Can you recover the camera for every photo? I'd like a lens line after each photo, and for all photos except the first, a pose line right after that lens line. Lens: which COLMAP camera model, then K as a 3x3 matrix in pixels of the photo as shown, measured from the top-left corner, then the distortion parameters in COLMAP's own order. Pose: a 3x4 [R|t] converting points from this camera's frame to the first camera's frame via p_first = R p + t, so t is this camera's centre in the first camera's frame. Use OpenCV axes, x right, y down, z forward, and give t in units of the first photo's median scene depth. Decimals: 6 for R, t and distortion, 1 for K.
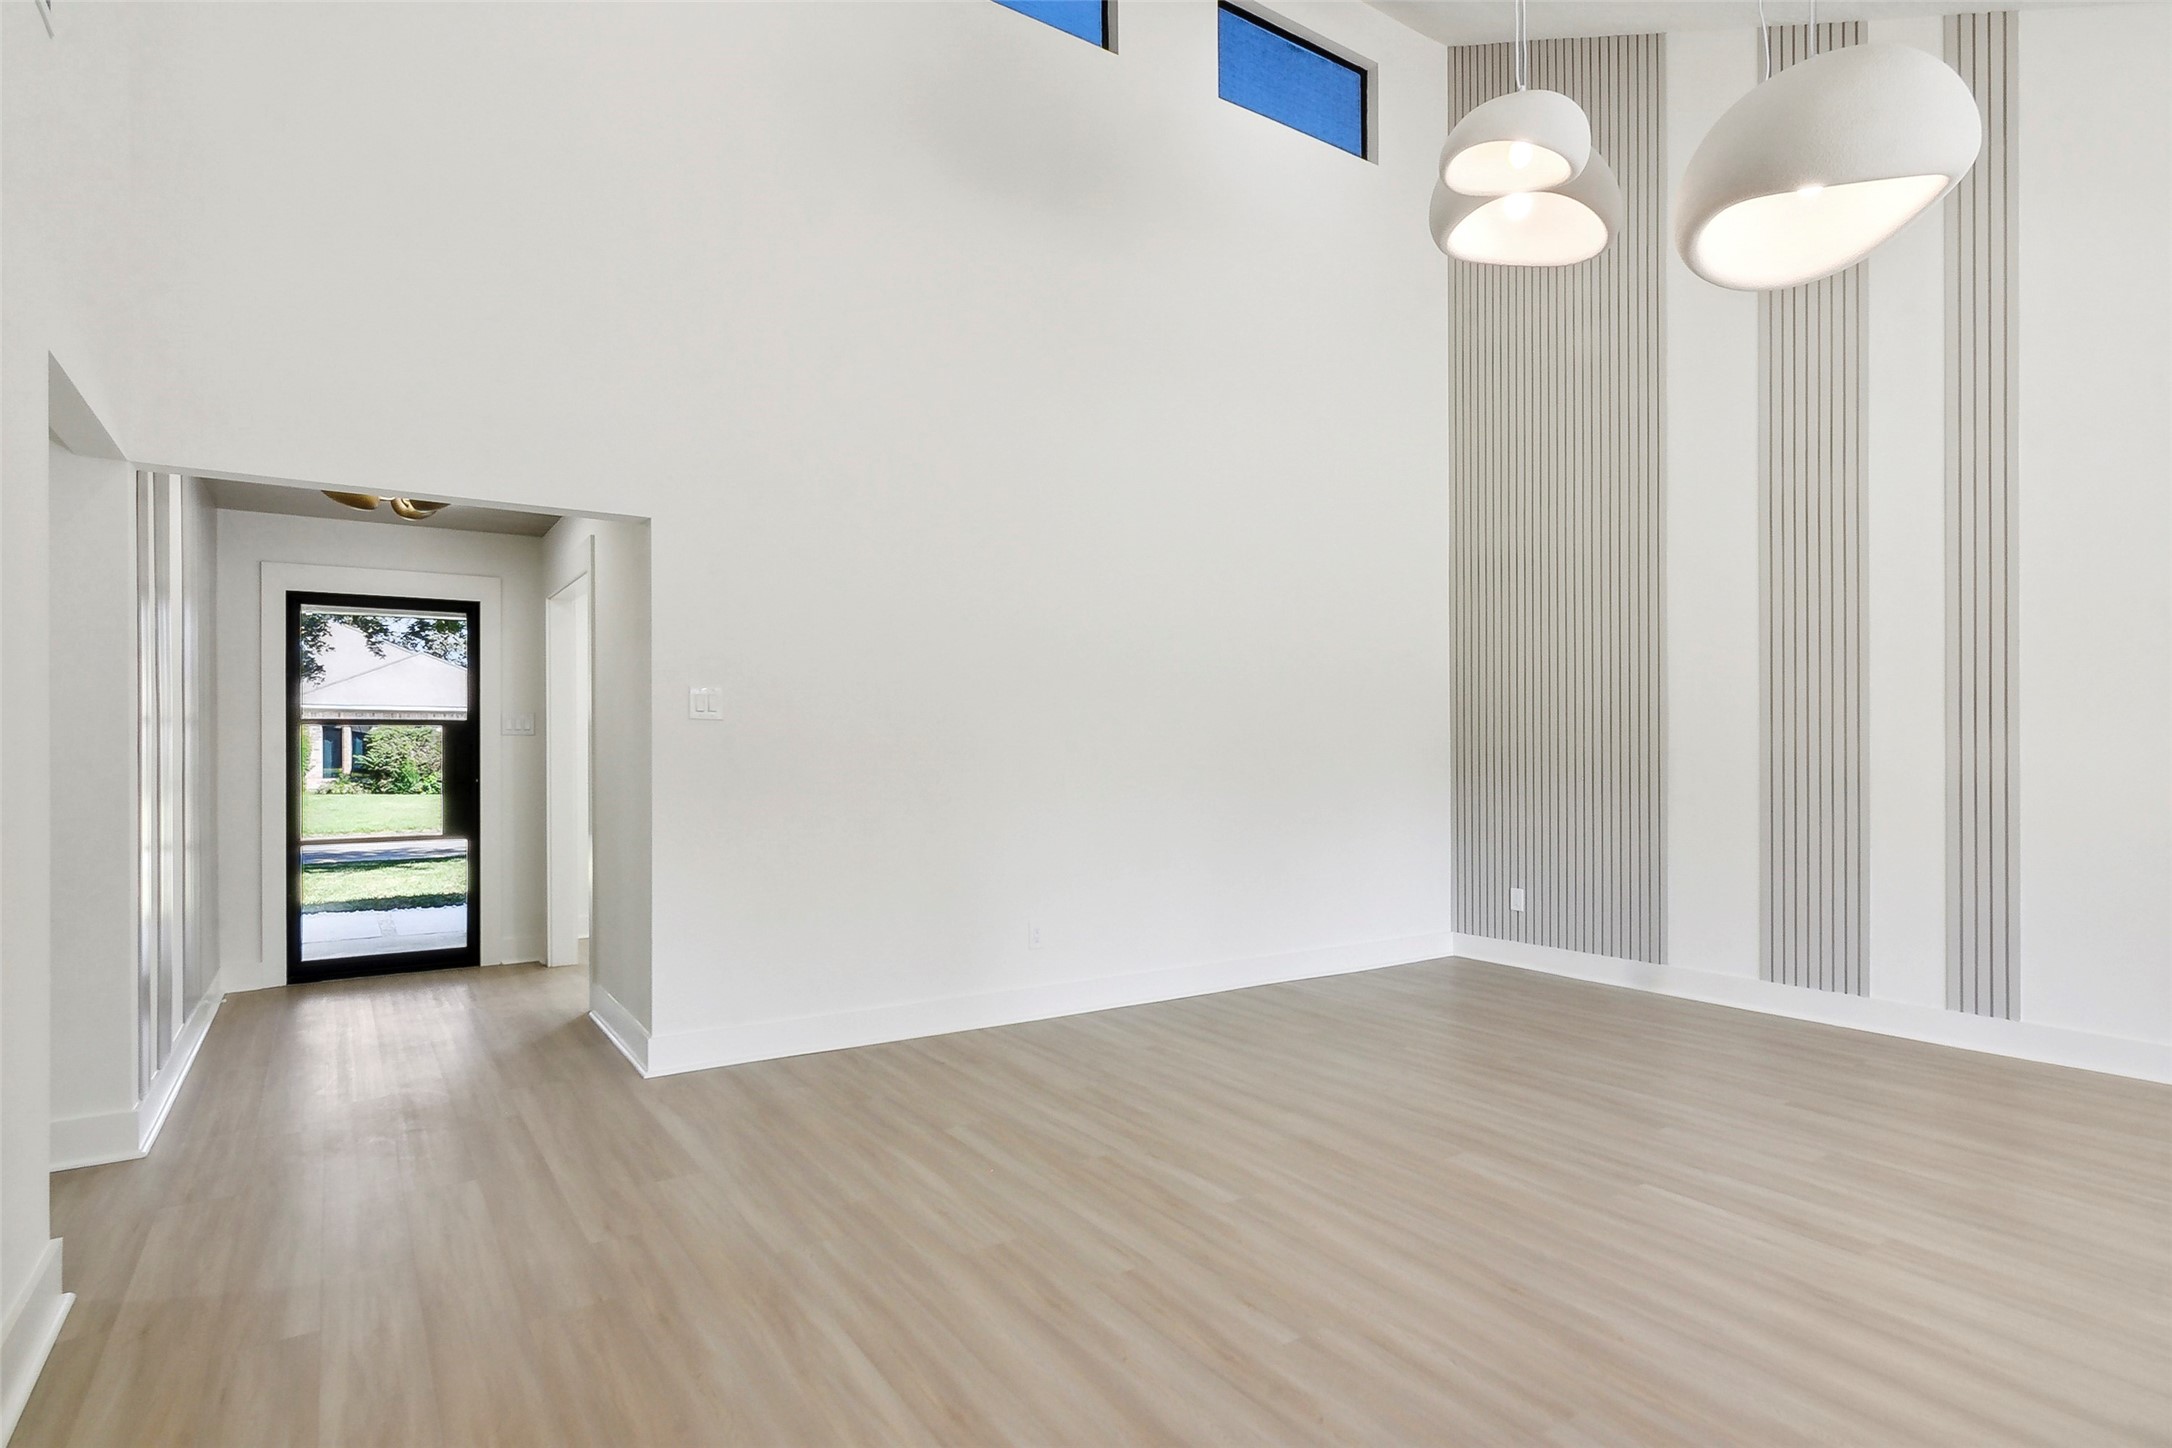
lens RADIAL K [[1126.0, 0, 1087.0], [0, 1126.0, 738.0], [0, 0, 1]] dist [0.001797, 0.000492]
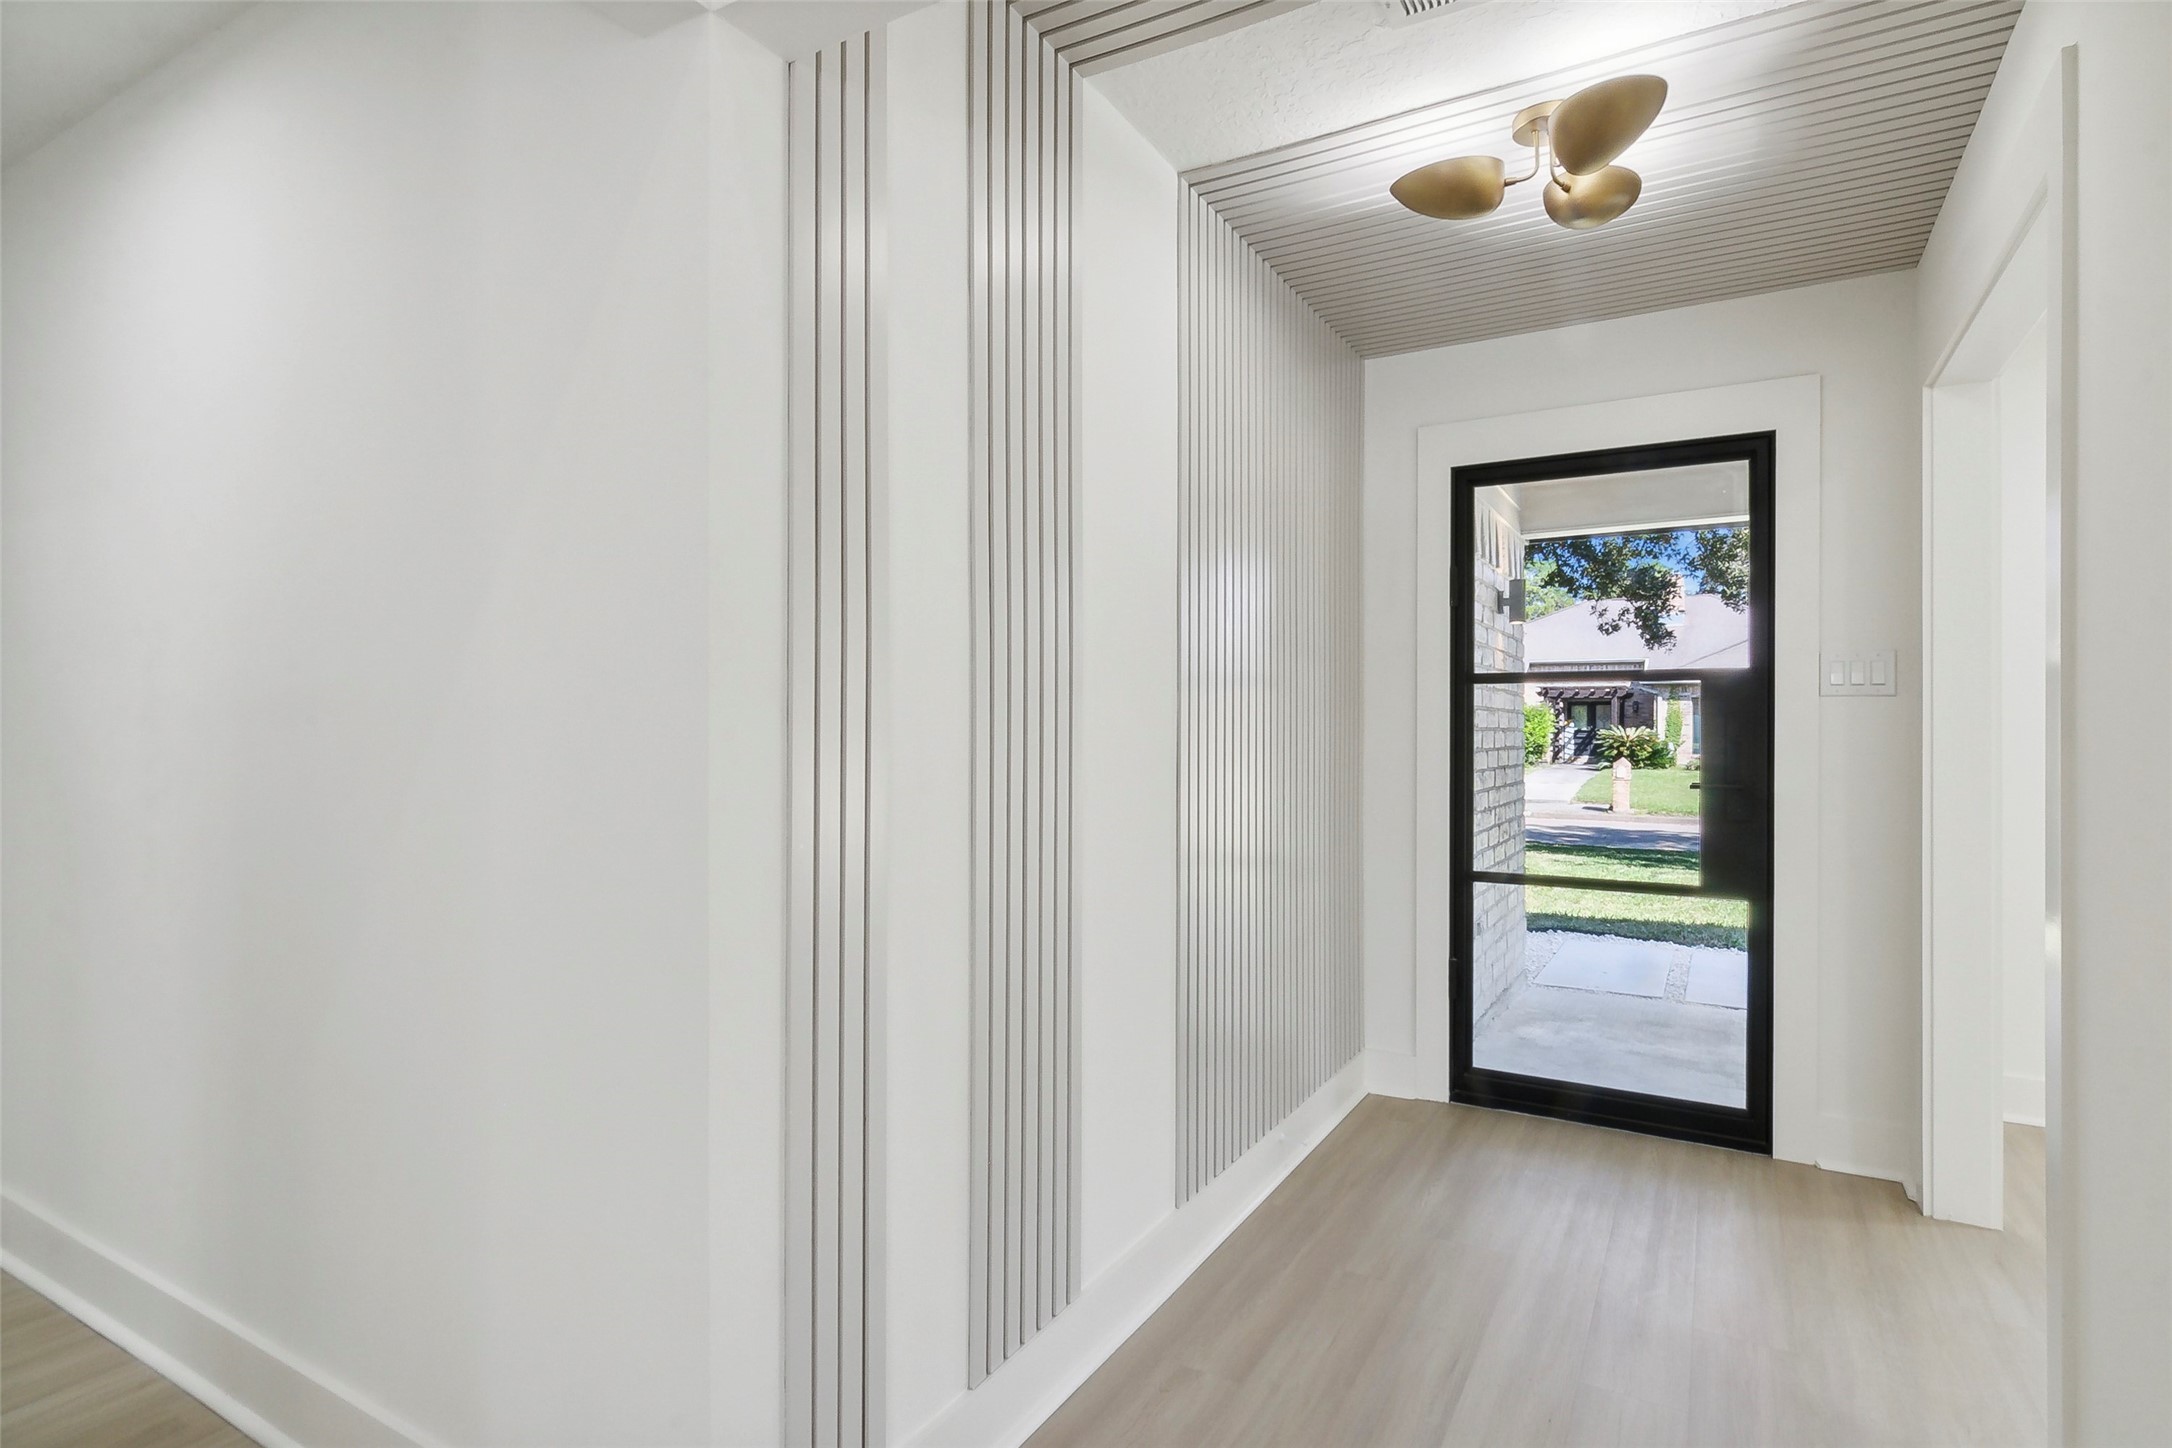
lens RADIAL K [[1109.9, 0, 1080.3], [0, 1109.9, 728.6], [0, 0, 1]] dist [0.001706, 0.001367]
pose [[0.436402, 0.009979, -0.899697, -0.230028], [0.002978, 0.999917, 0.012535, 0.004273], [0.899747, -0.008149, 0.436336, 0.509001]]
